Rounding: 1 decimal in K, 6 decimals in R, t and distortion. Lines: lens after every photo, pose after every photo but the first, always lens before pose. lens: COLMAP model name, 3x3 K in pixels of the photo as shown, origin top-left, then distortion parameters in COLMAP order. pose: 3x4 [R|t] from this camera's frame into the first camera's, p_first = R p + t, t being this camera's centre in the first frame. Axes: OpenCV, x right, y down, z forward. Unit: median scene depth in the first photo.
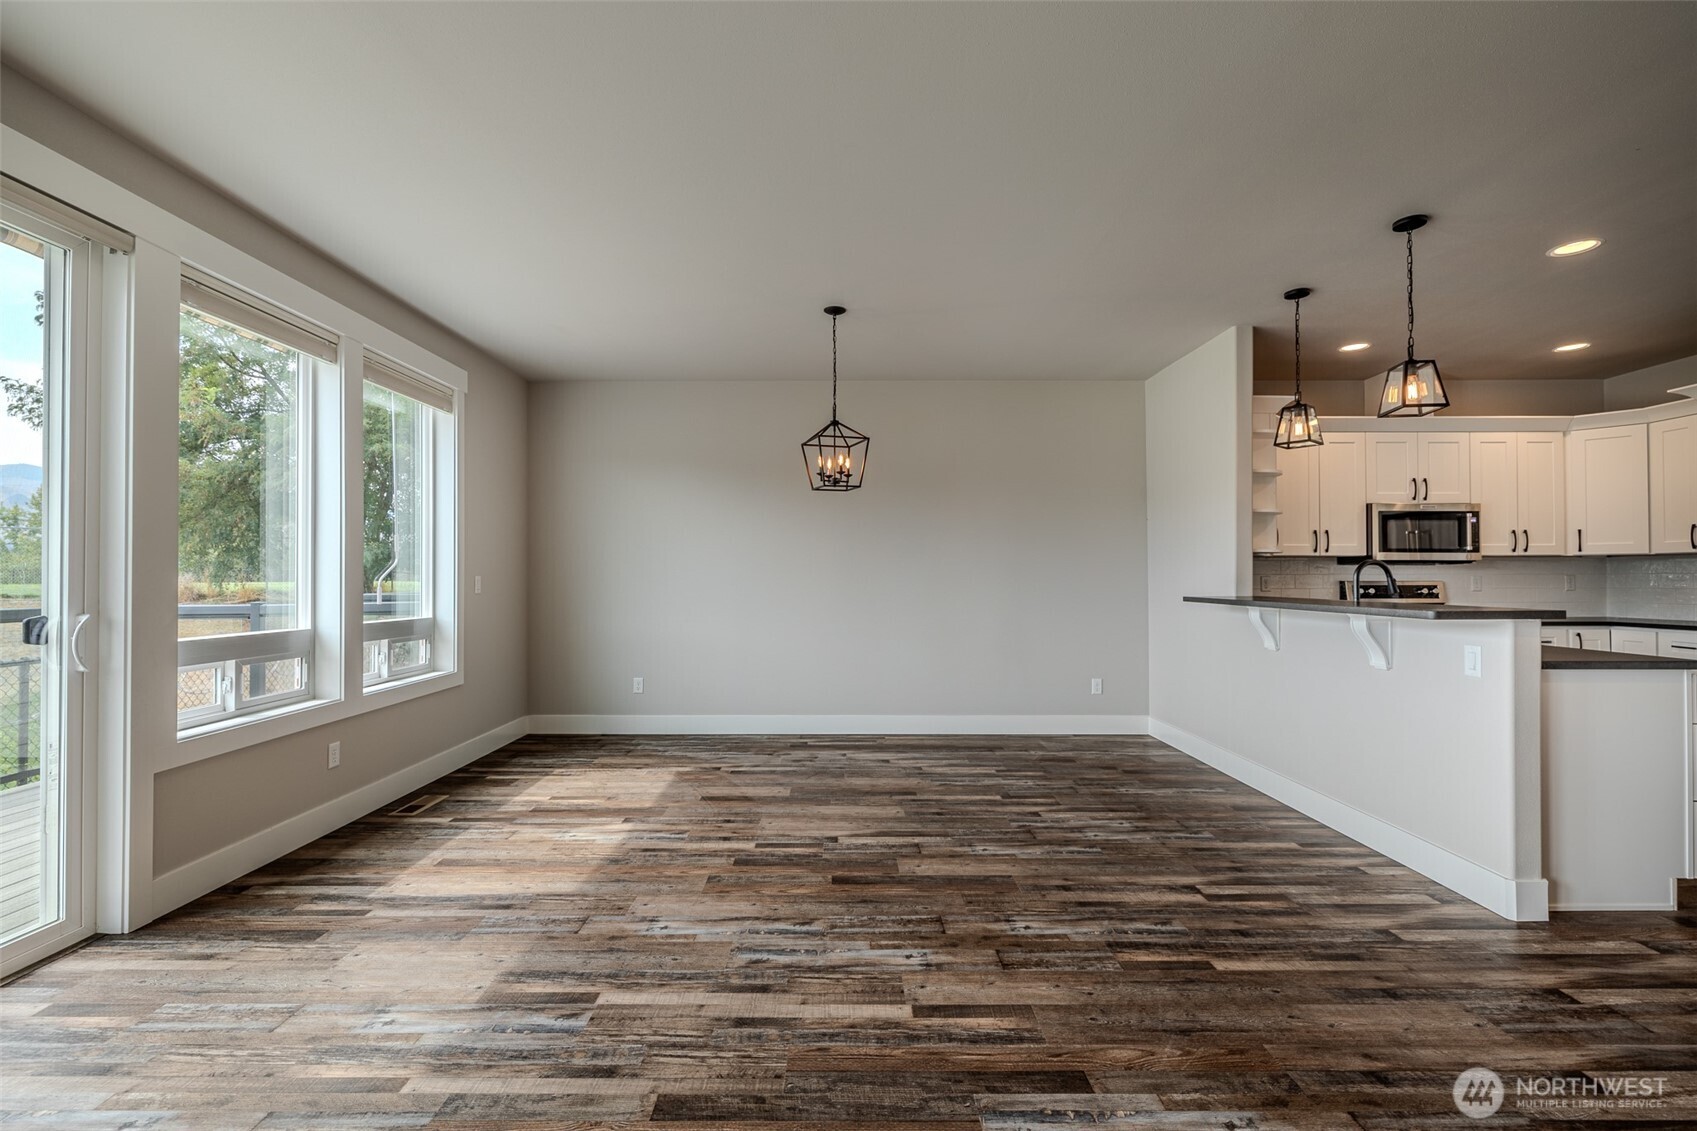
lens RADIAL K [[726.8, 0, 838.5], [0, 726.8, 568.2], [0, 0, 1]] dist [-0.001655, -0.000288]
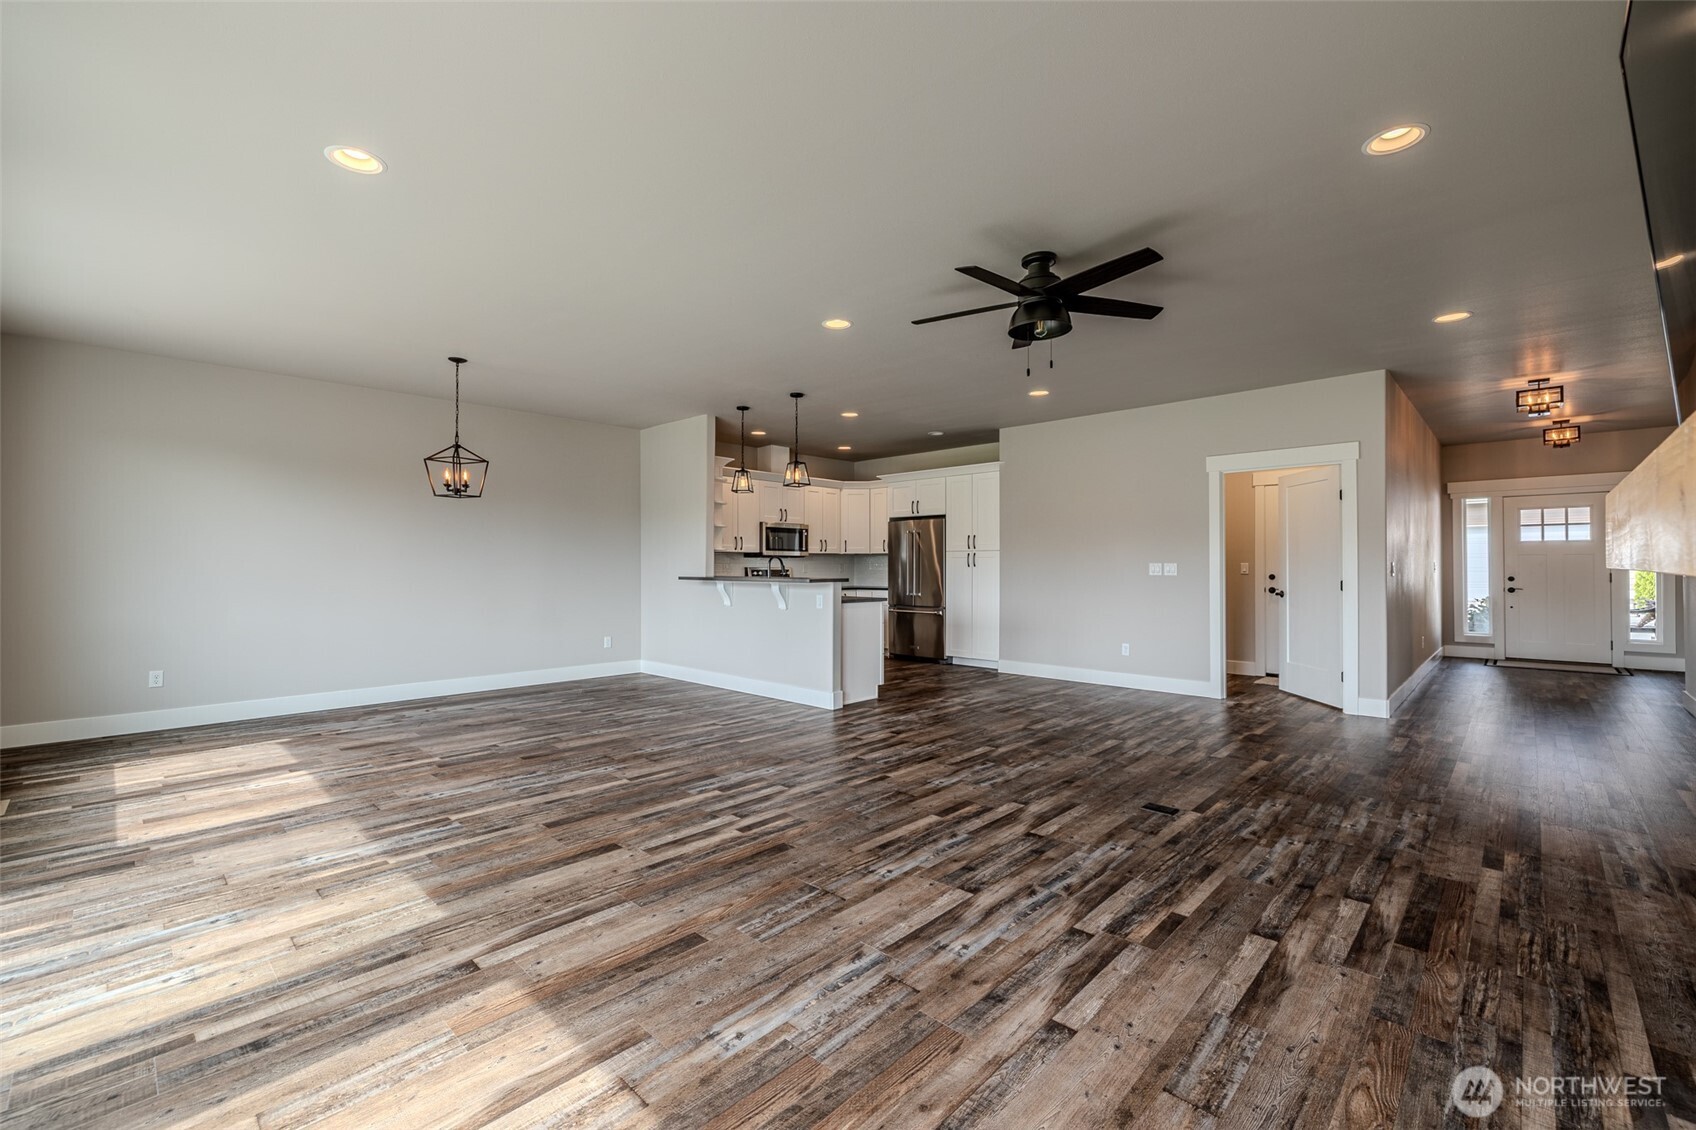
lens RADIAL K [[713.7, 0, 848.0], [0, 713.7, 565.0], [0, 0, 1]] dist [-0.000957, -0.000244]
pose [[0.685451, 0.000761, 0.728118, -0.702657], [-0.009172, 0.999929, 0.007589, -0.004547], [-0.728061, -0.011881, 0.685409, -0.603268]]
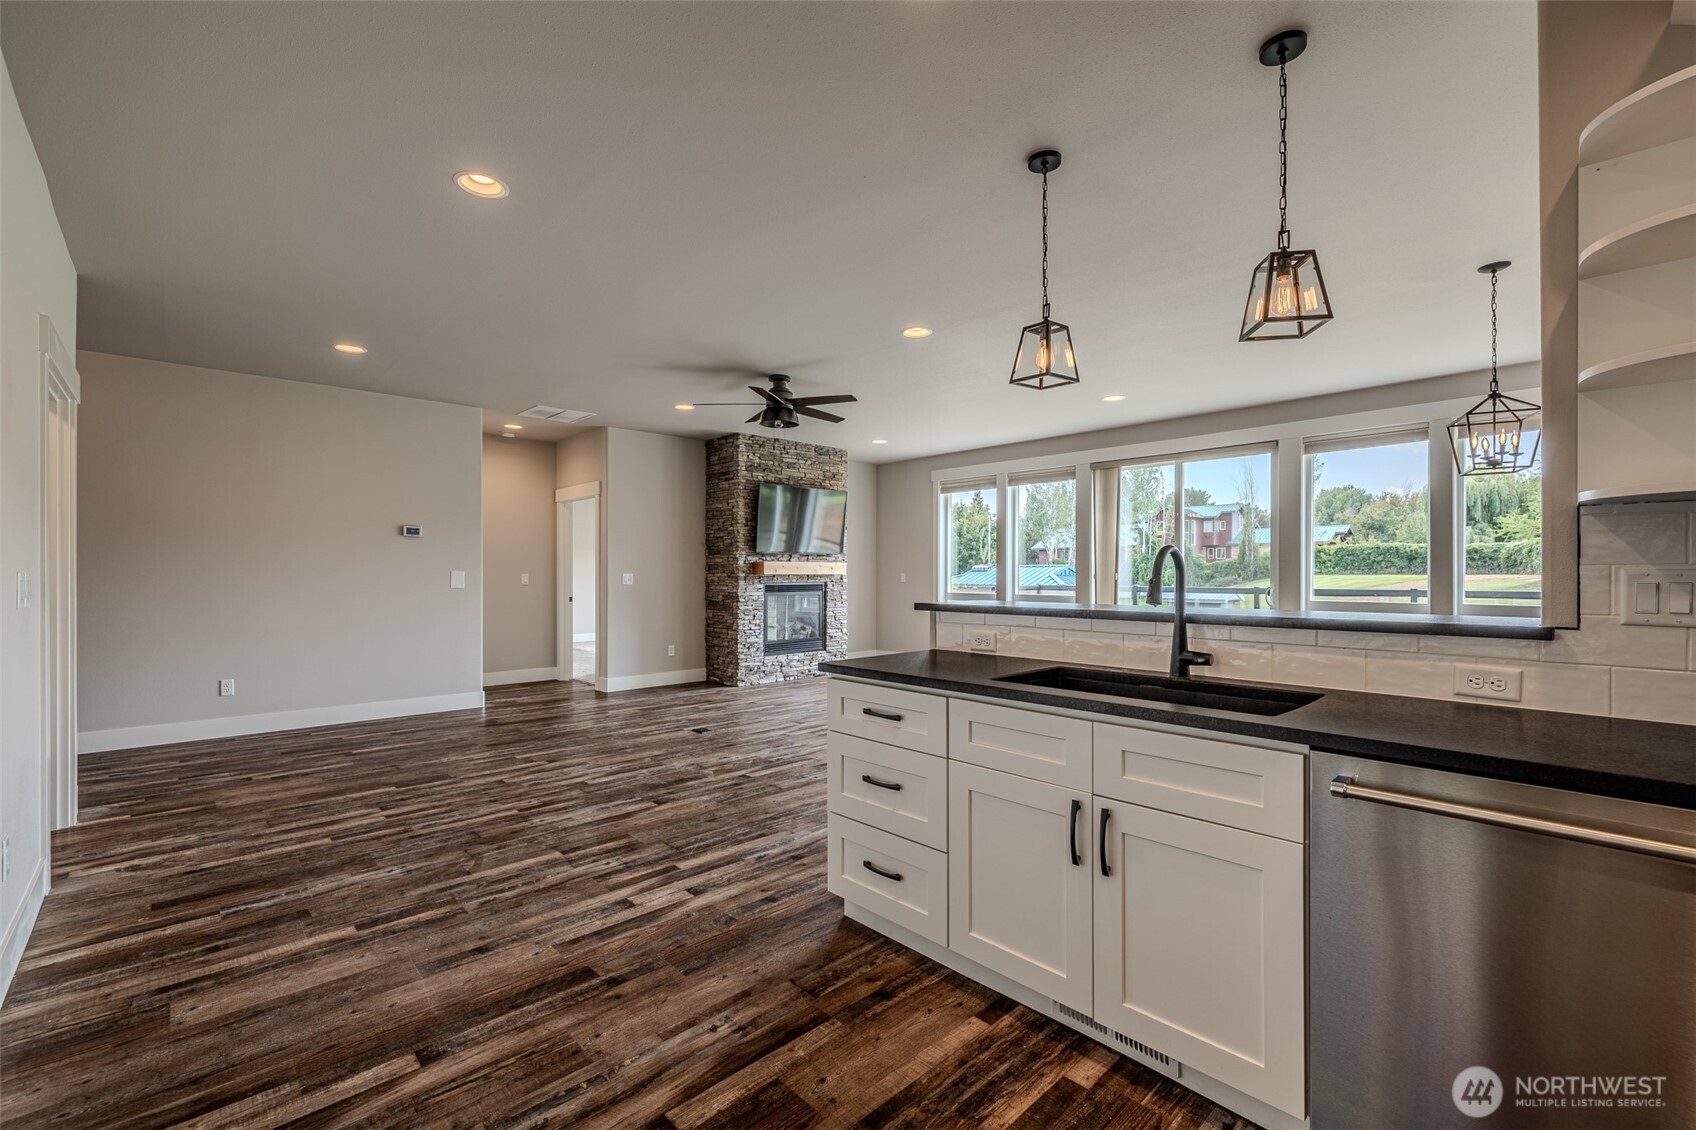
lens RADIAL K [[720.7, 0, 838.8], [0, 720.7, 573.3], [0, 0, 1]] dist [-0.000273, -0.000042]
pose [[-0.728470, 0.000419, -0.685078, 1.818535], [0.008203, 0.999933, -0.008111, 0.019491], [0.685029, -0.011529, -0.728425, 1.685200]]
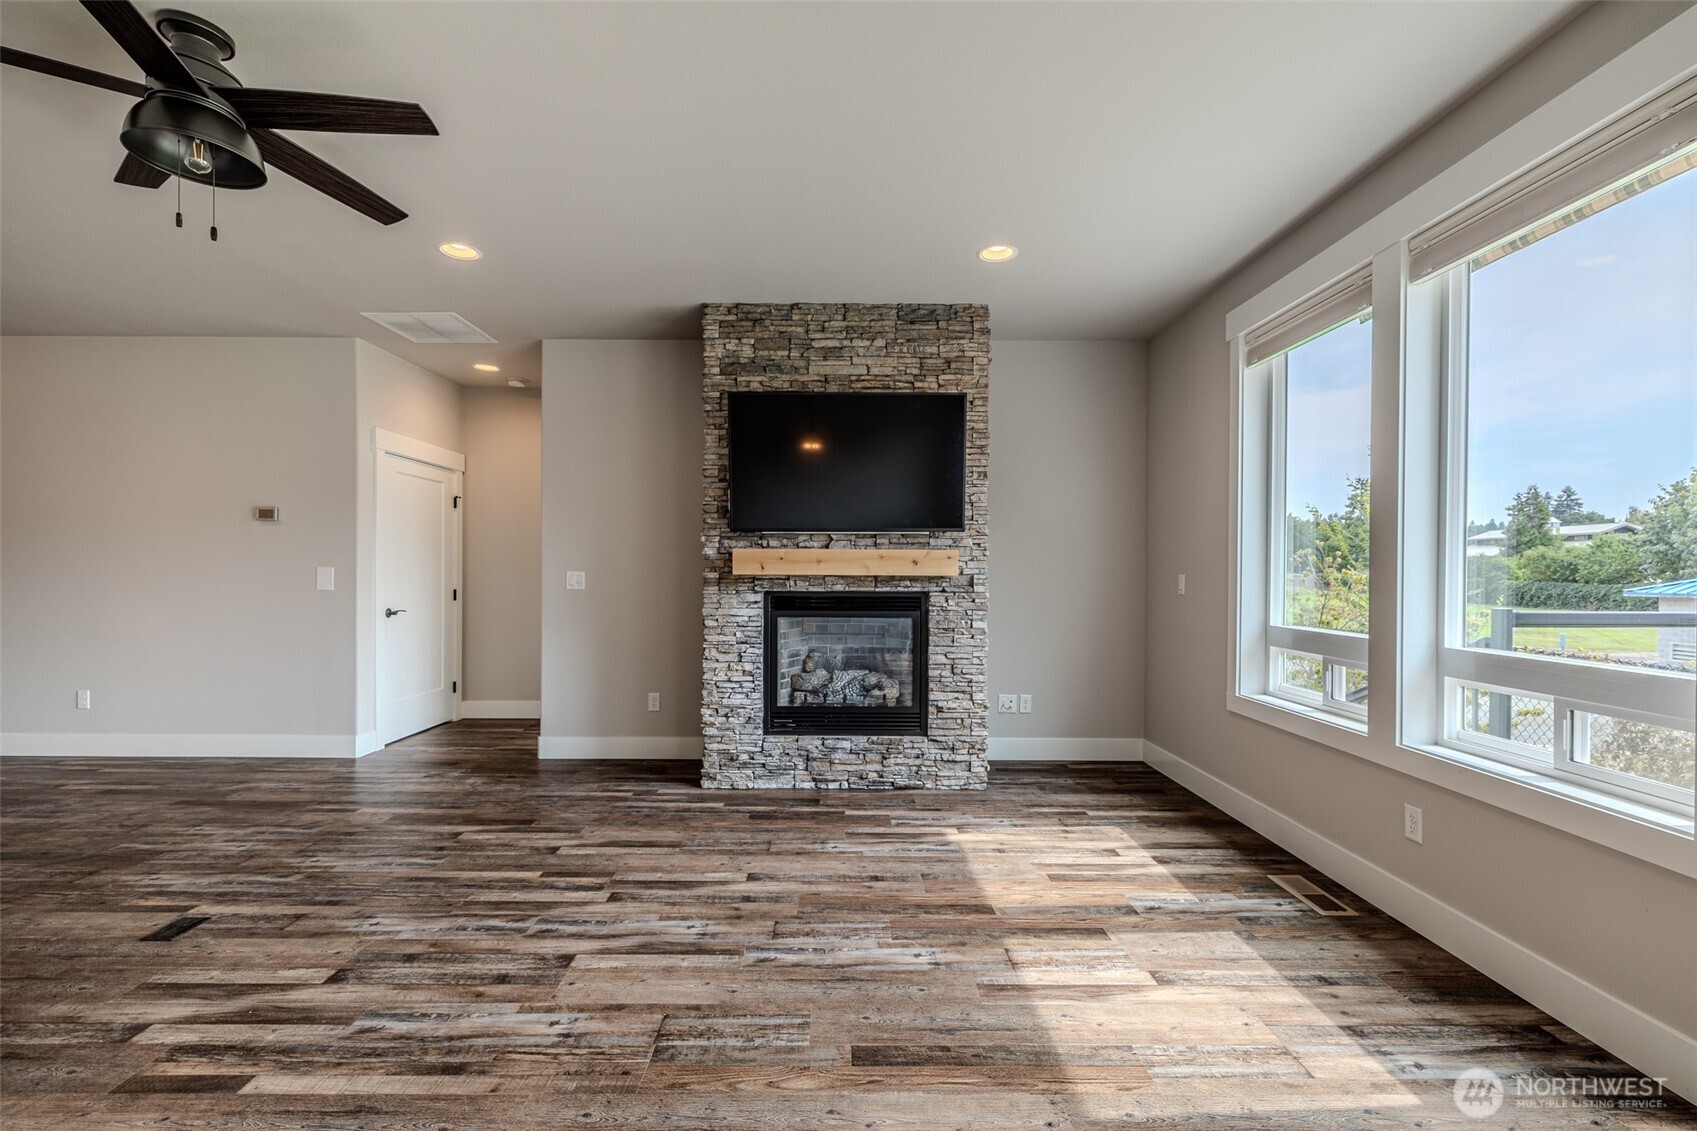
lens RADIAL K [[721.1, 0, 839.3], [0, 721.1, 573.8], [0, 0, 1]] dist [-0.000273, -0.000042]
pose [[-0.999982, -0.004050, -0.004532, -0.170992], [-0.004012, 0.999957, -0.008392, 0.007672], [0.004566, -0.008374, -0.999955, 0.811543]]
